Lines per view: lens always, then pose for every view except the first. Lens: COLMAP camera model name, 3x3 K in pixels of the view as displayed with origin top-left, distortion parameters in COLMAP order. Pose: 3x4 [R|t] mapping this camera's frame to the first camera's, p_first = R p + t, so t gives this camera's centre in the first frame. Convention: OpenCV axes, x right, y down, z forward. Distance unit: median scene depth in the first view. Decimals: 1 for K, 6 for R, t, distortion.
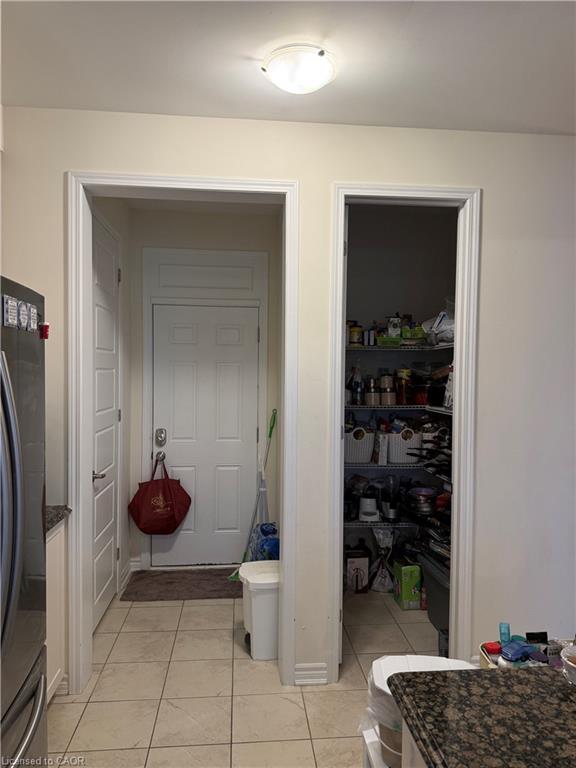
lens RADIAL K [[541.2, 0, 288.6], [0, 541.2, 383.0], [0, 0, 1]] dist [0.035531, -0.006213]
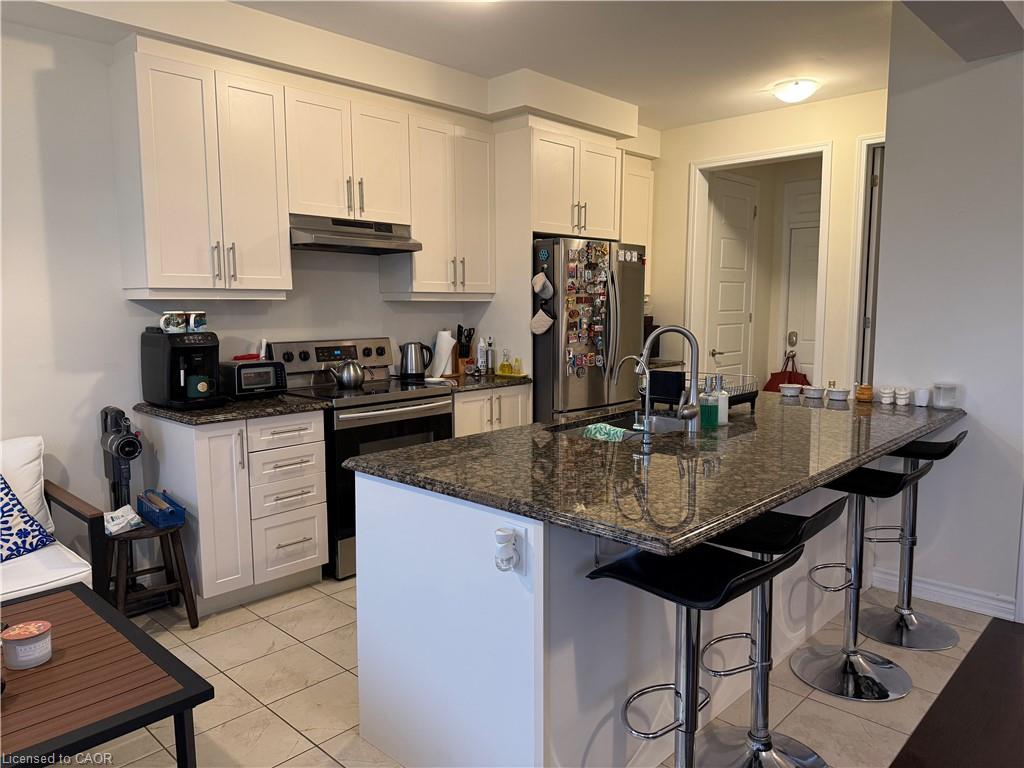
lens RADIAL K [[721.6, 0, 513.4], [0, 721.6, 383.2], [0, 0, 1]] dist [0.035531, -0.006213]
pose [[0.653683, 0.078378, -0.752699, 0.675441], [-0.010987, 0.995500, 0.094119, 0.059678], [0.756689, -0.053254, 0.651602, -0.628402]]
